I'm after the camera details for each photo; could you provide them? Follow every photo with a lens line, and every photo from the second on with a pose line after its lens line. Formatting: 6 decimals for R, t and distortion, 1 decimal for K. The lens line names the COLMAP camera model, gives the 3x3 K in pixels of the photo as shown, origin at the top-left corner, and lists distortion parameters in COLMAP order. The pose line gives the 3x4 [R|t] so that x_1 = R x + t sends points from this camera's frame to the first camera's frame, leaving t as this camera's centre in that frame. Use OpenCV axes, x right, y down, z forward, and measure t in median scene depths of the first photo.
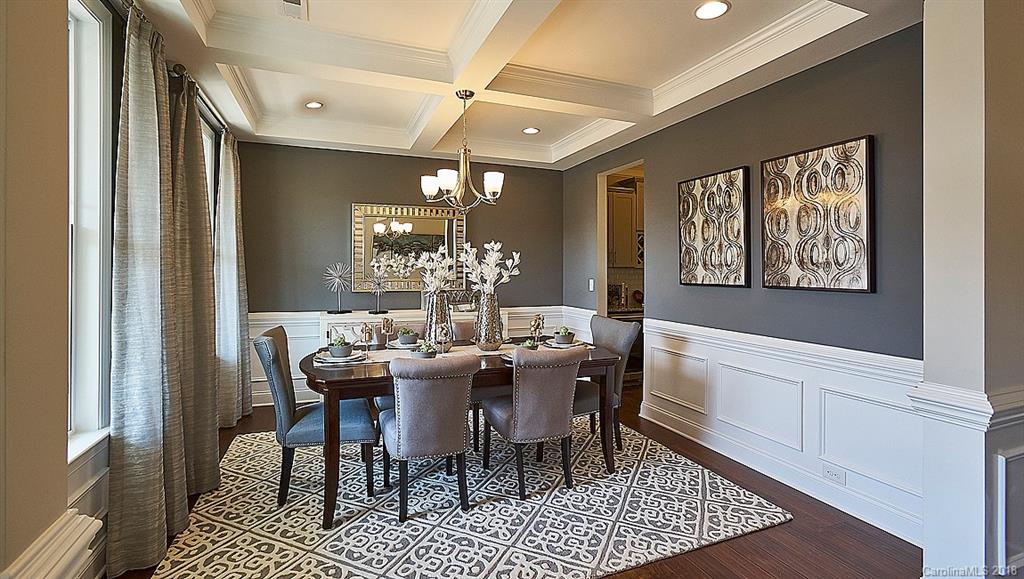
lens RADIAL K [[458.8, 0, 498.6], [0, 458.8, 267.2], [0, 0, 1]] dist [-0.024402, 0.008168]
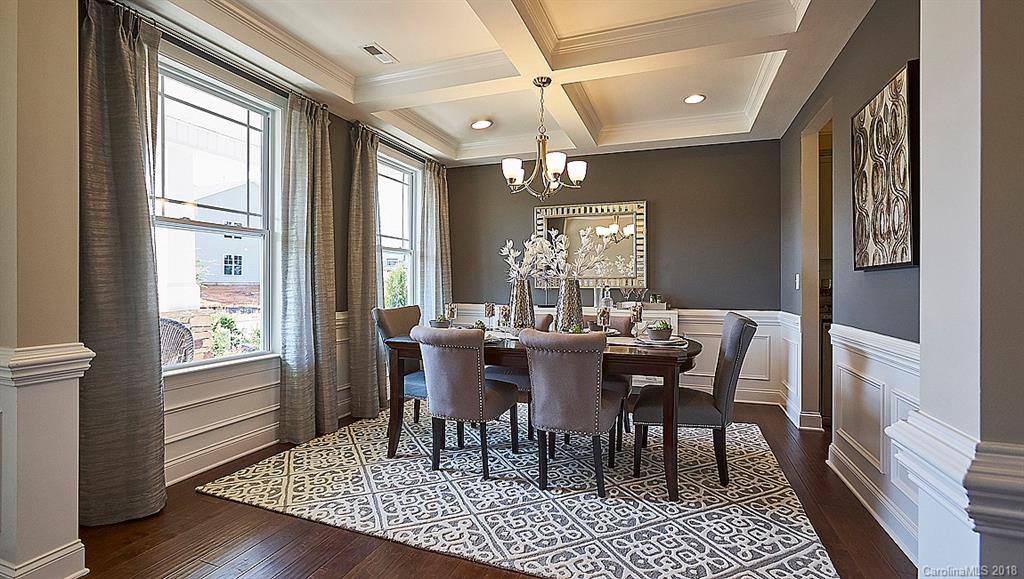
lens RADIAL K [[458.8, 0, 514.7], [0, 458.8, 287.3], [0, 0, 1]] dist [-0.024402, 0.008168]
pose [[0.741280, 0.001525, -0.671195, 0.535440], [-0.000565, 0.999998, 0.001648, 0.069732], [0.671196, -0.000842, 0.741279, 0.207351]]
